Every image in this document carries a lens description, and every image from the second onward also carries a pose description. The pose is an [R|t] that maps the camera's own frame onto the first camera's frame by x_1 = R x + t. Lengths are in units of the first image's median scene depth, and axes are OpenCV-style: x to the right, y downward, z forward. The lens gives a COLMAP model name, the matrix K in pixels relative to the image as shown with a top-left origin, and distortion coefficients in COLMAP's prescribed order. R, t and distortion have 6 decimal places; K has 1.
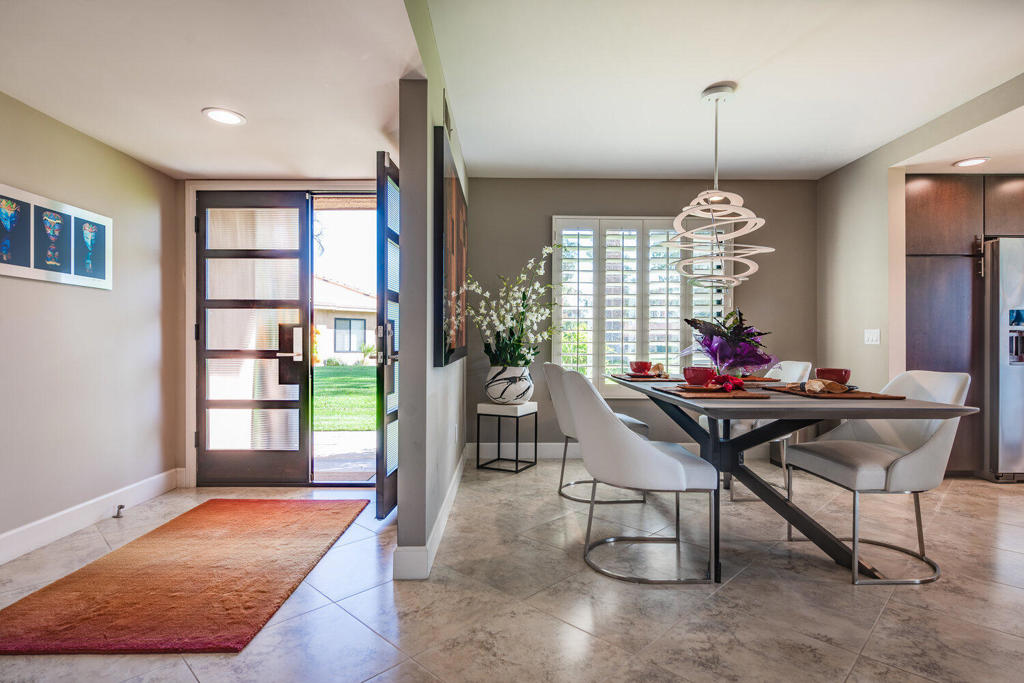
lens RADIAL K [[531.7, 0, 459.7], [0, 531.7, 341.2], [0, 0, 1]] dist [-0.001255, -0.001114]
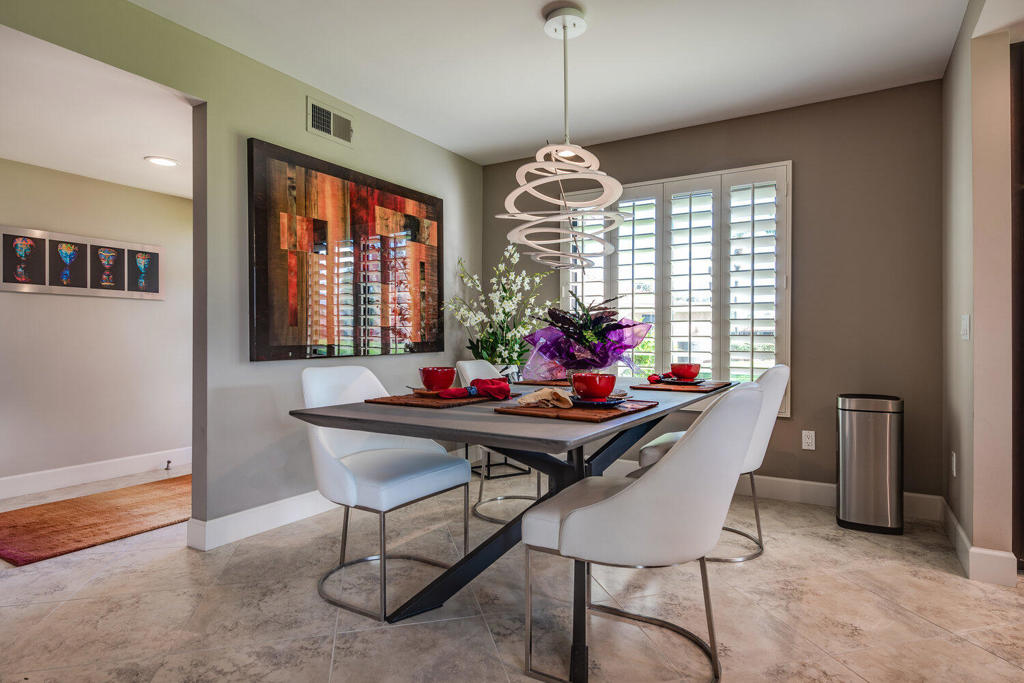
lens RADIAL K [[531.7, 0, 459.7], [0, 531.7, 341.2], [0, 0, 1]] dist [-0.001255, -0.001114]
pose [[0.859037, -0.000562, -0.511913, 0.781968], [0.004035, 0.999976, 0.005672, 0.002807], [0.511897, -0.006938, 0.859019, 0.258764]]
